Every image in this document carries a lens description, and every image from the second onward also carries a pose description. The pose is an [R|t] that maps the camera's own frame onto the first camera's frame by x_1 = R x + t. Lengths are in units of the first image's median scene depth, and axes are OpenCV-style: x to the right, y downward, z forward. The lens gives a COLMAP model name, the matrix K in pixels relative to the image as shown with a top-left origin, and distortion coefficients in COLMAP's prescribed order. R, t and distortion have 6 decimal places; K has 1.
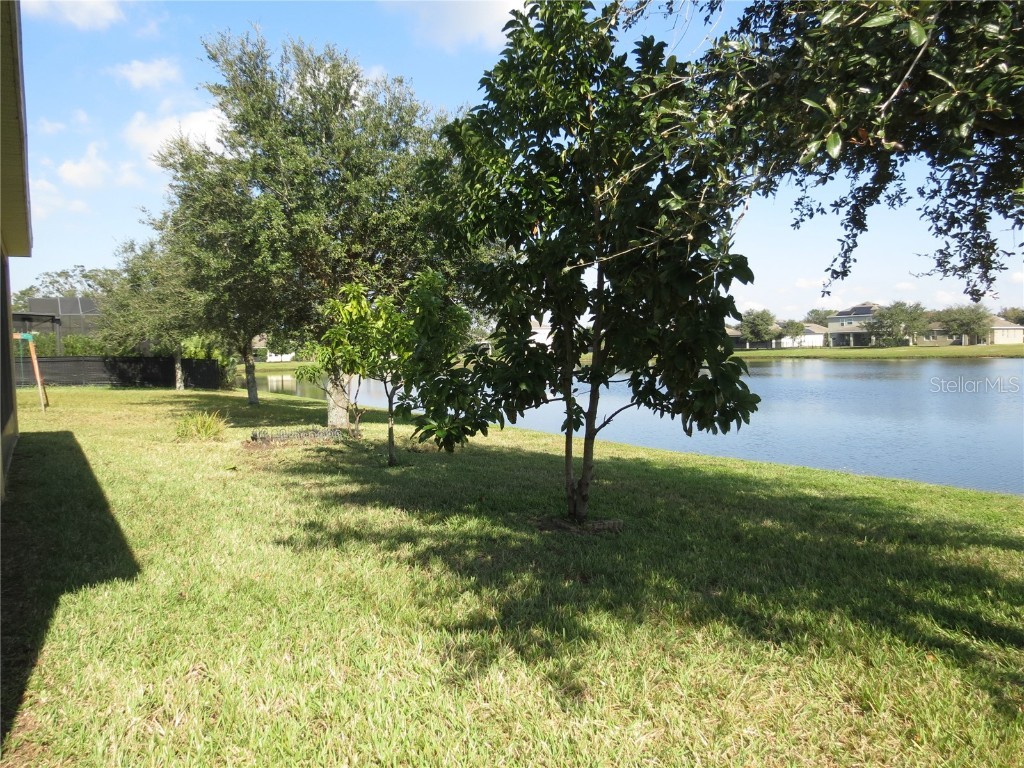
lens RADIAL K [[757.1, 0, 512.0], [0, 757.1, 384.0], [0, 0, 1]] dist [-0.007036, 0.004908]
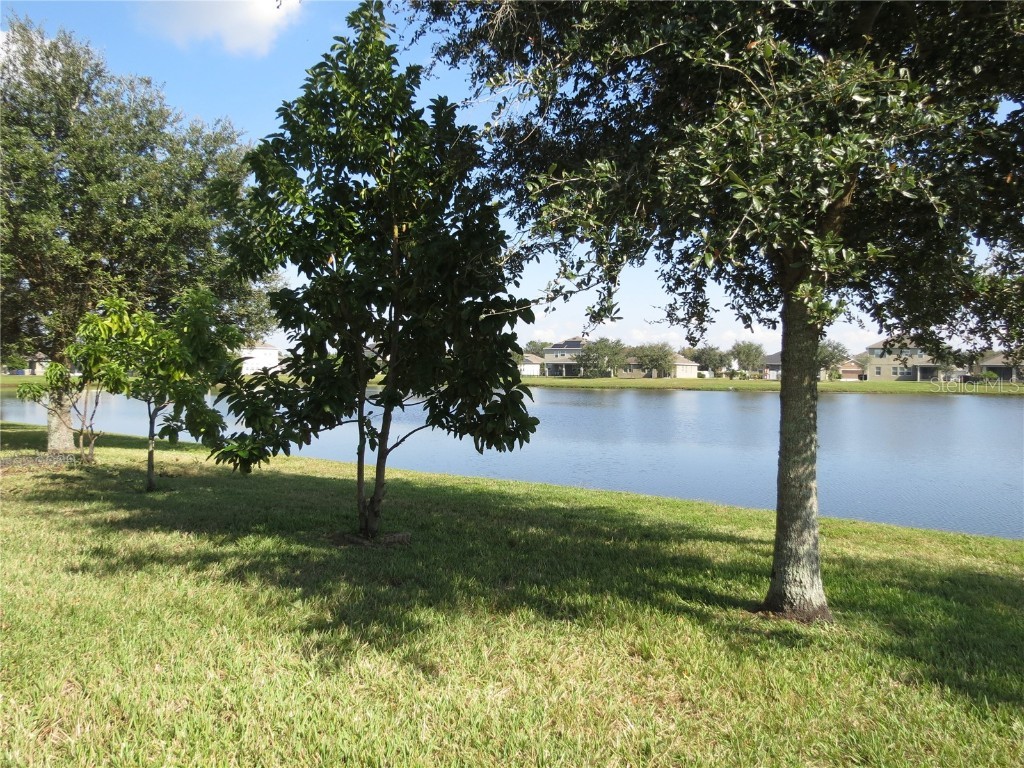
lens RADIAL K [[755.5, 0, 514.3], [0, 755.5, 392.7], [0, 0, 1]] dist [0.003282, -0.003476]
pose [[0.935759, 0.019828, 0.352082, -0.106728], [-0.012611, 0.999661, -0.022781, 0.001236], [-0.352415, 0.016877, 0.935692, -0.075069]]
